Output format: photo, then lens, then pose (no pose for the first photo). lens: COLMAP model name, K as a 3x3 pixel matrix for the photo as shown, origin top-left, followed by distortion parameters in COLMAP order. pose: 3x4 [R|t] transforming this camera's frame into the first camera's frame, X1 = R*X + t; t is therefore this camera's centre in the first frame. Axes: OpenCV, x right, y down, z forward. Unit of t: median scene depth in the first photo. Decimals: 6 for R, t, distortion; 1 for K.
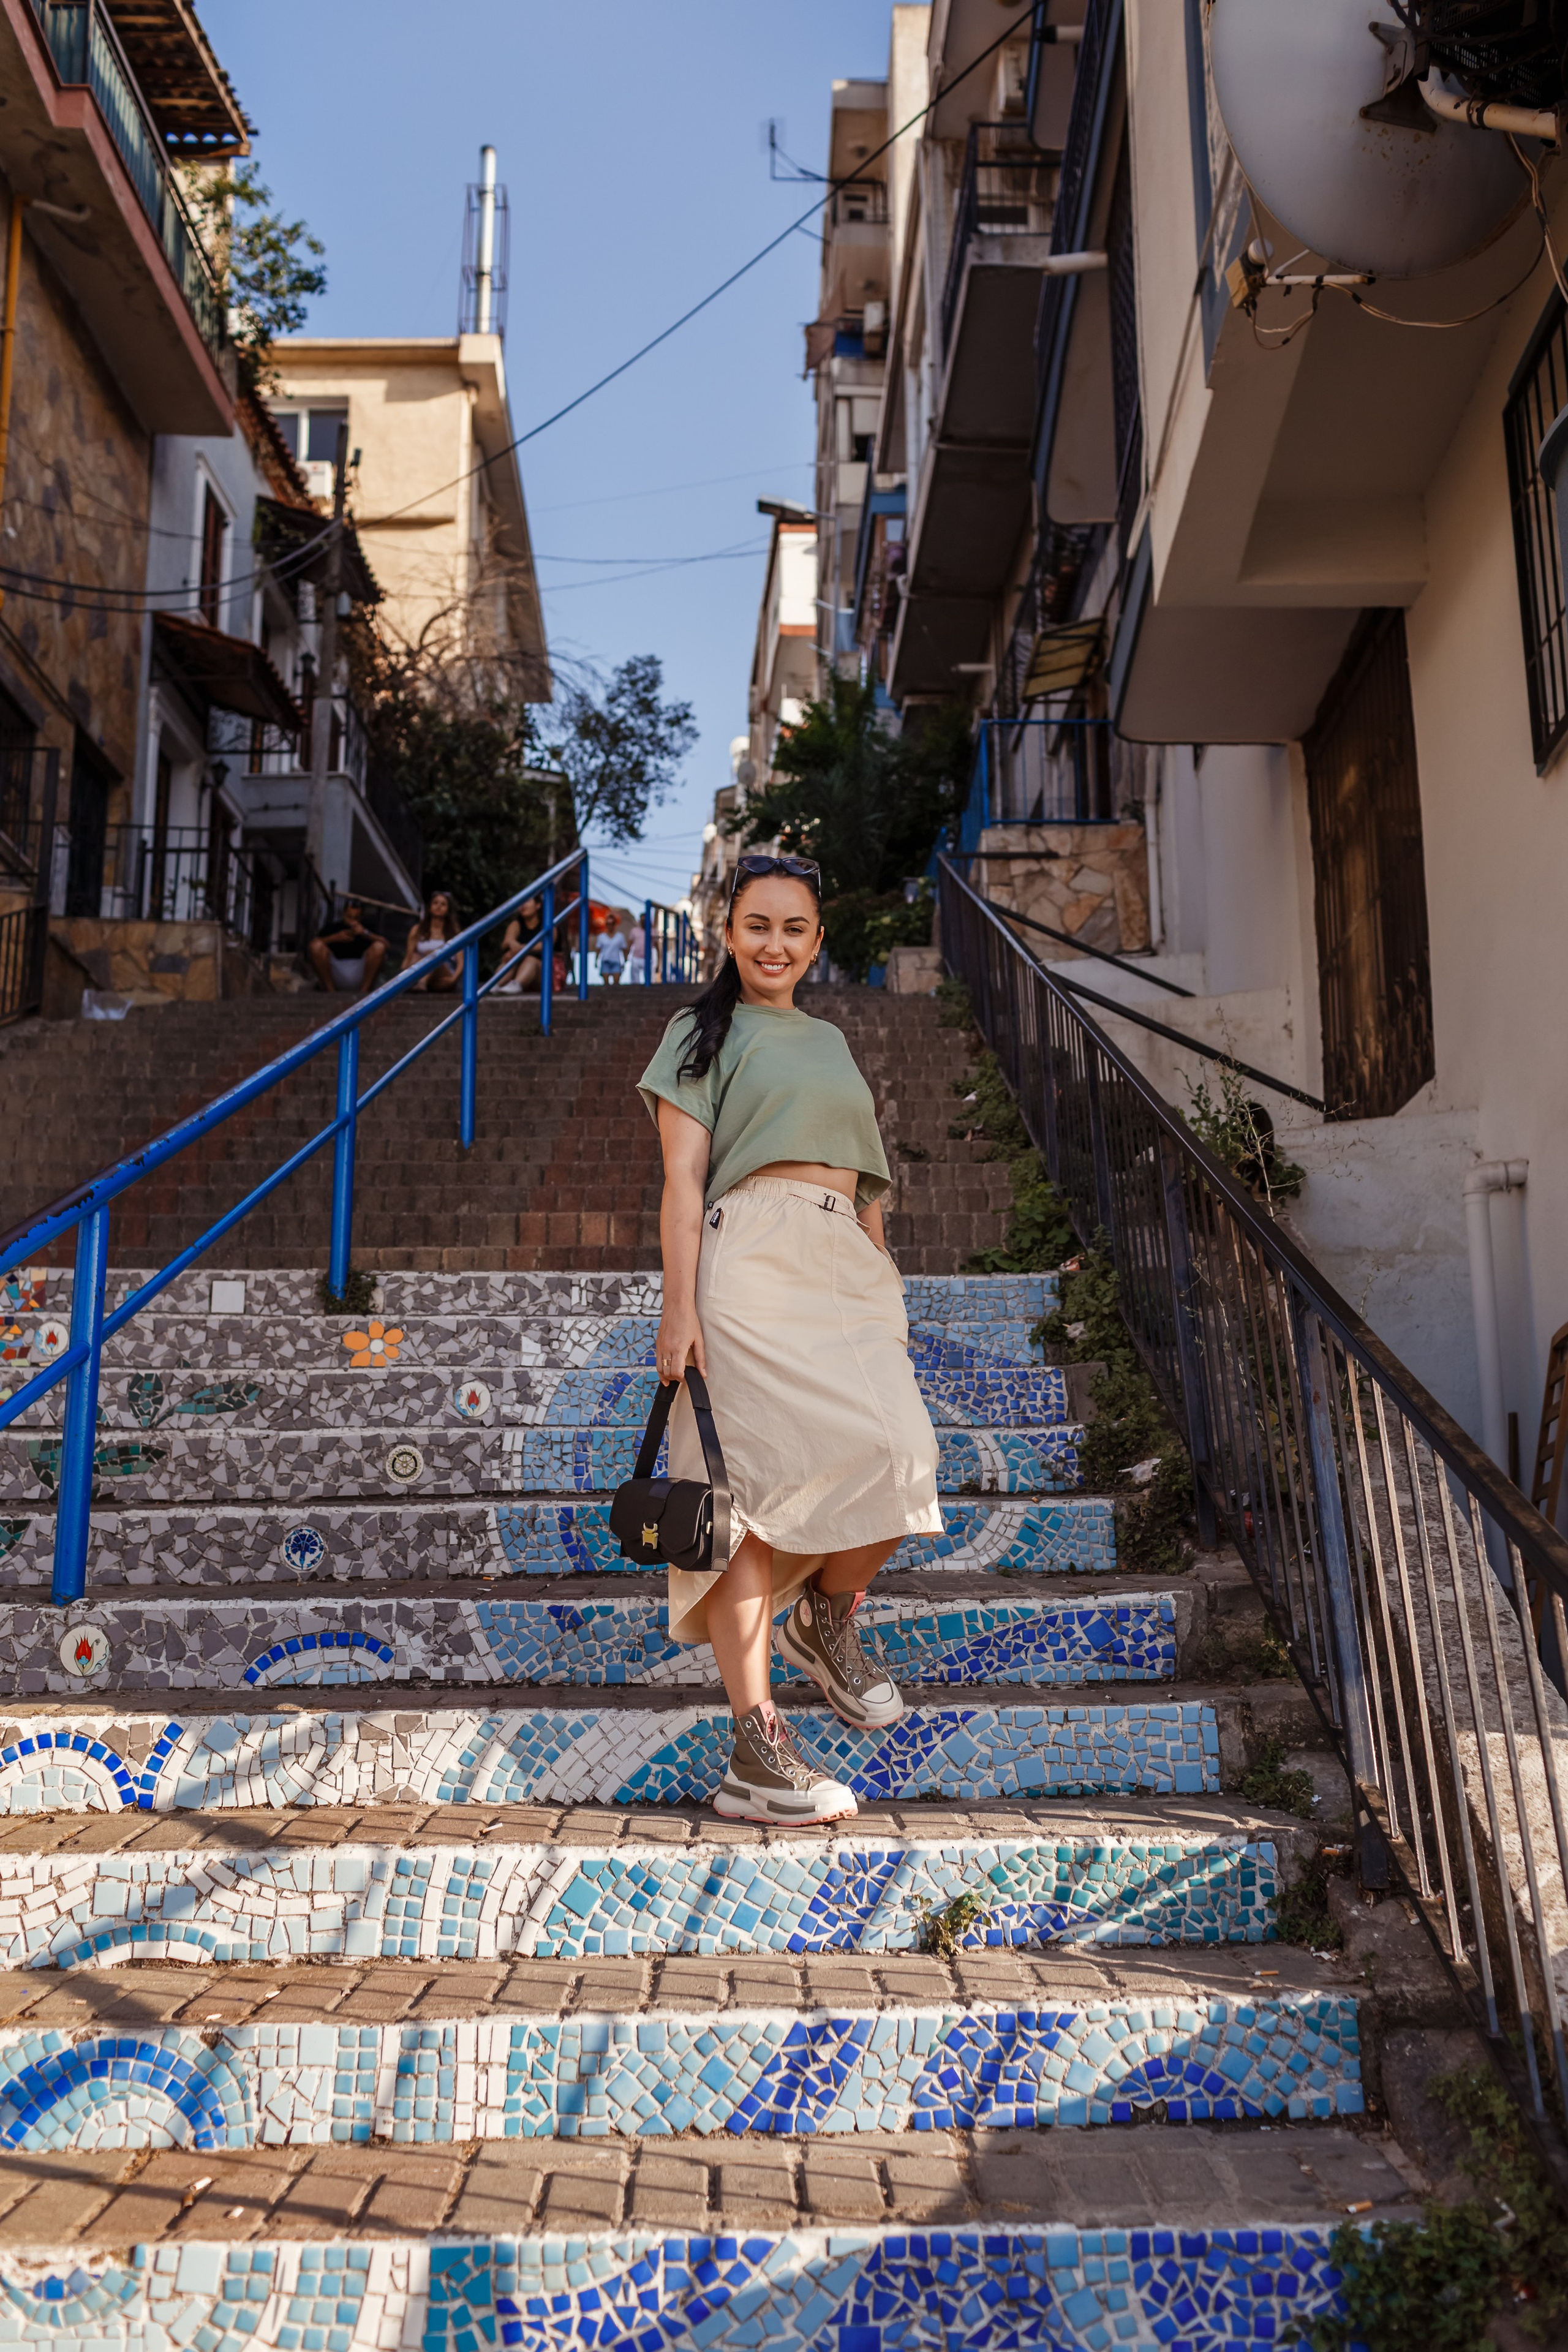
lens RADIAL K [[2177.3, 0, 784.0], [0, 2177.3, 1176.0], [0, 0, 1]] dist [0.007588, 0.000070]
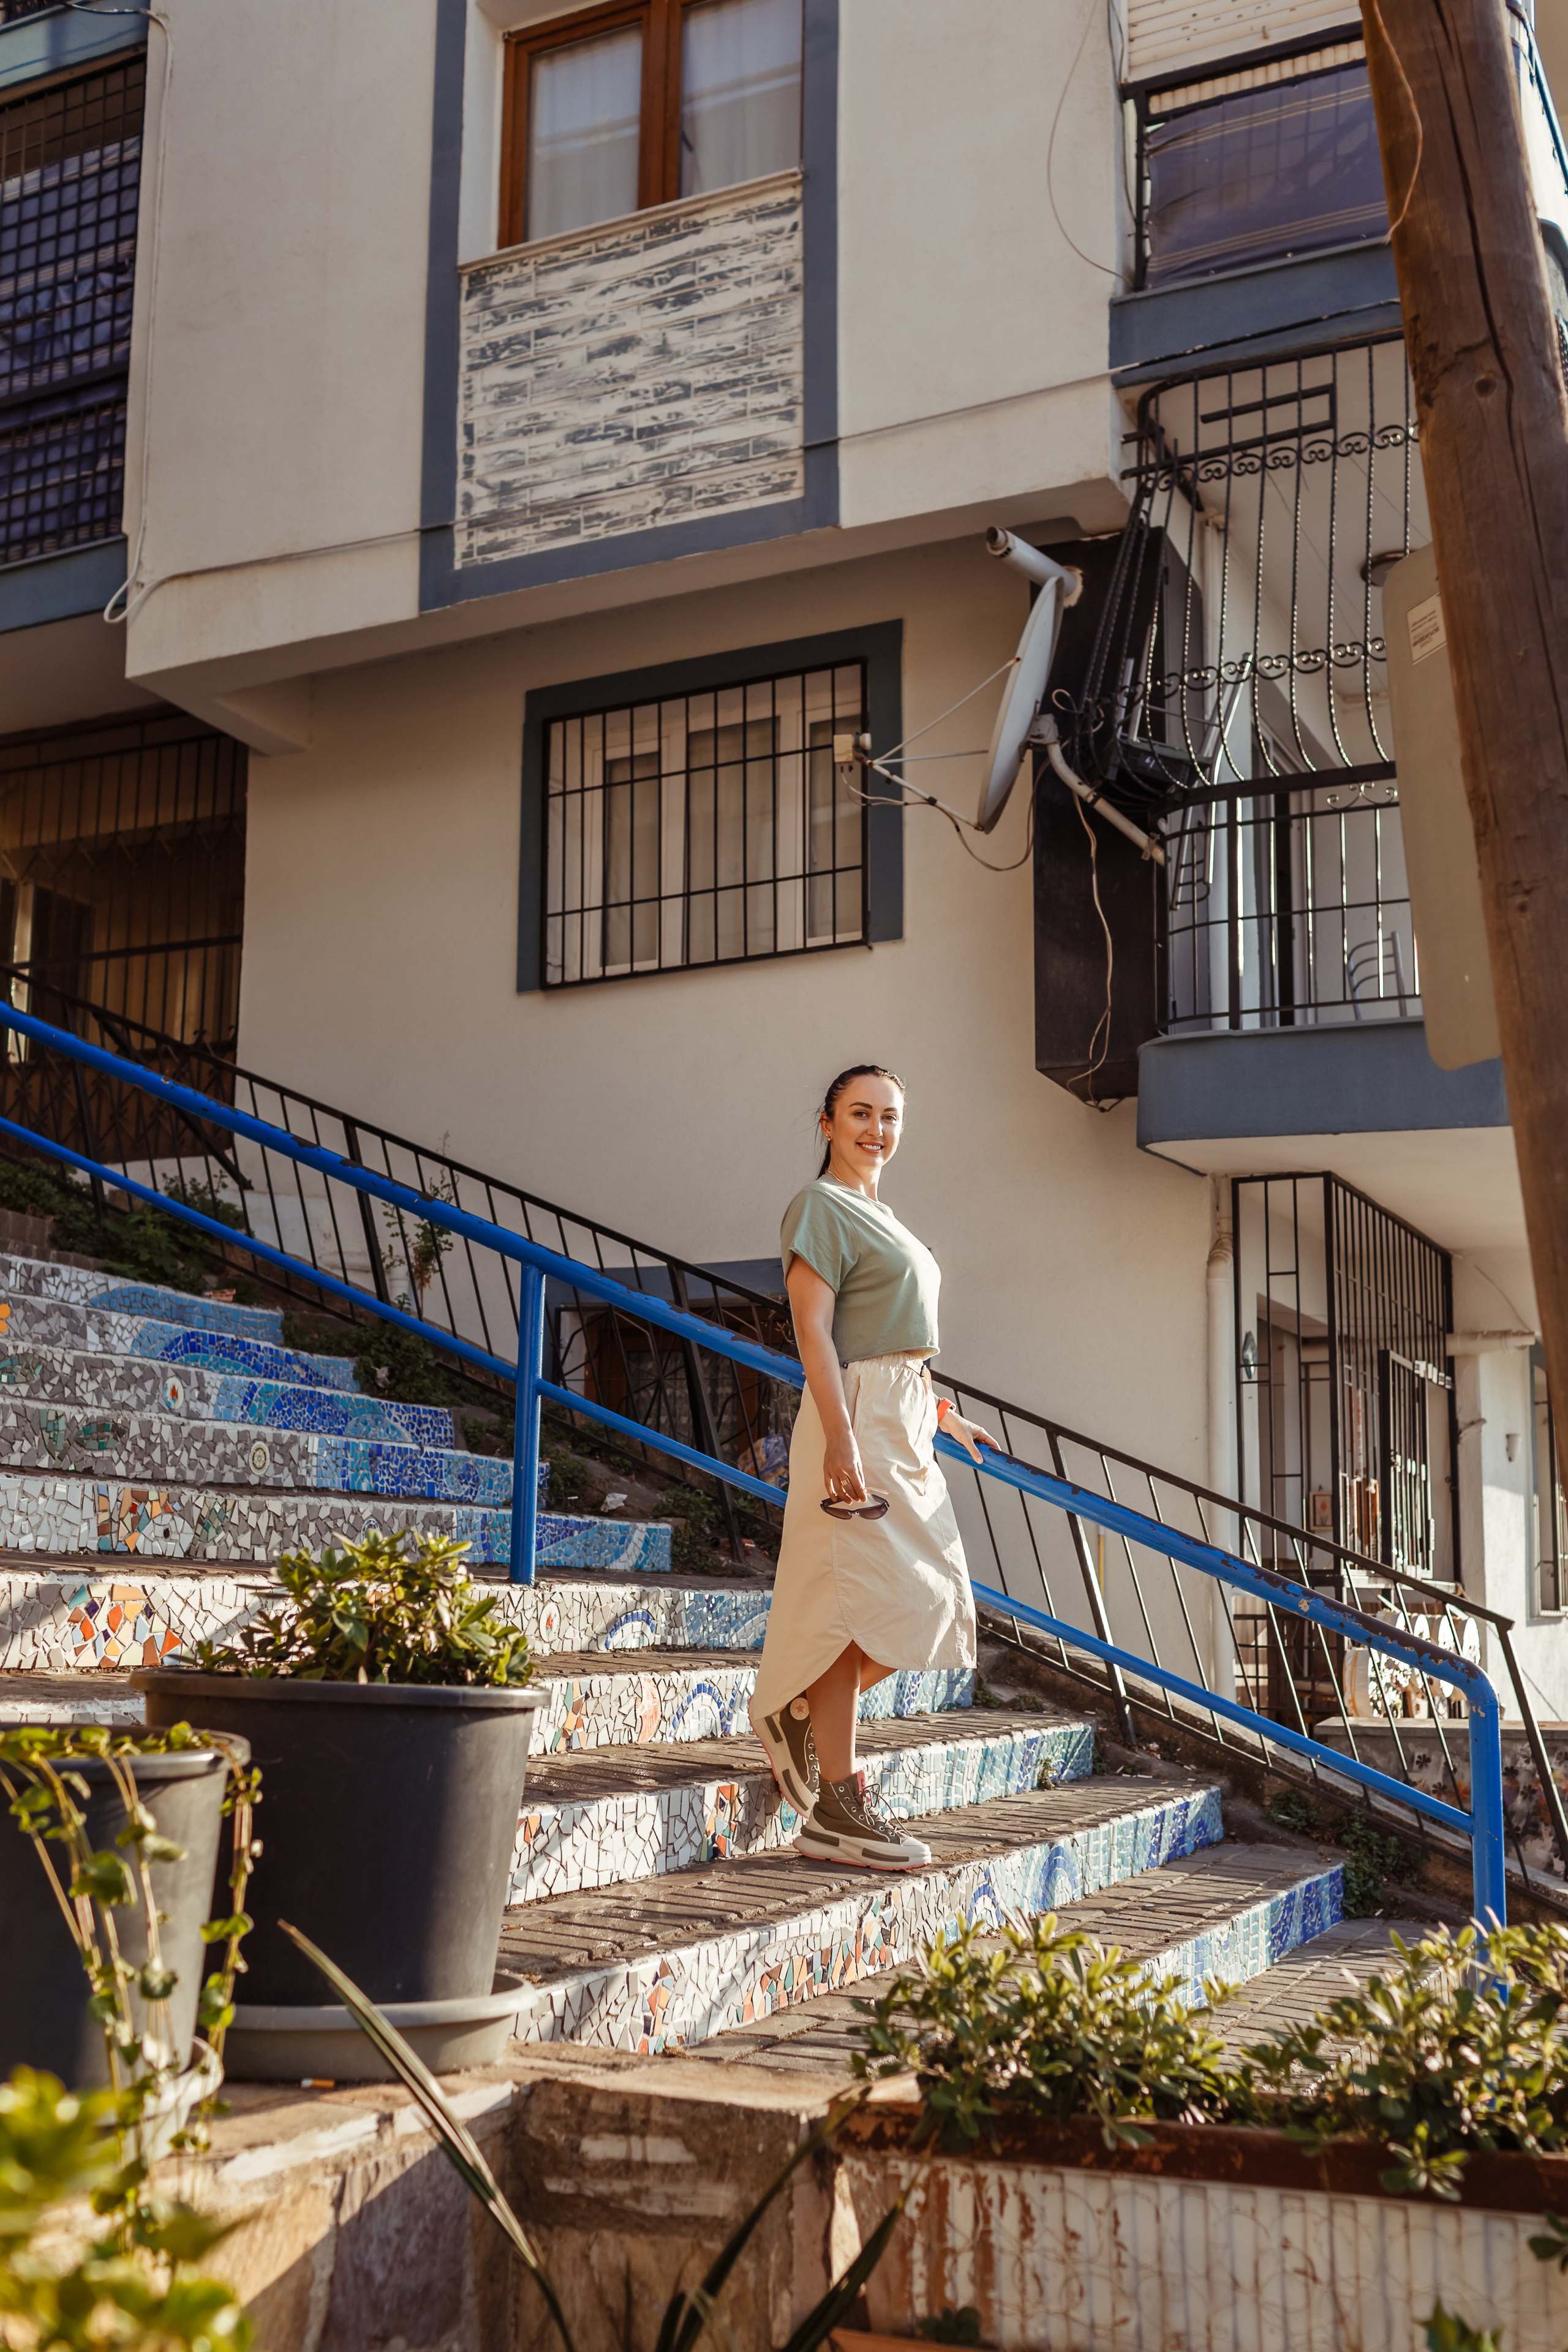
lens RADIAL K [[2384.4, 0, 784.0], [0, 2384.4, 1176.0], [0, 0, 1]] dist [-0.001791, 0.000477]
pose [[0.407663, 0.174506, 0.896303, -1.207240], [-0.204036, 0.974160, -0.096863, 0.053048], [-0.890045, -0.143391, 0.432734, 0.235085]]
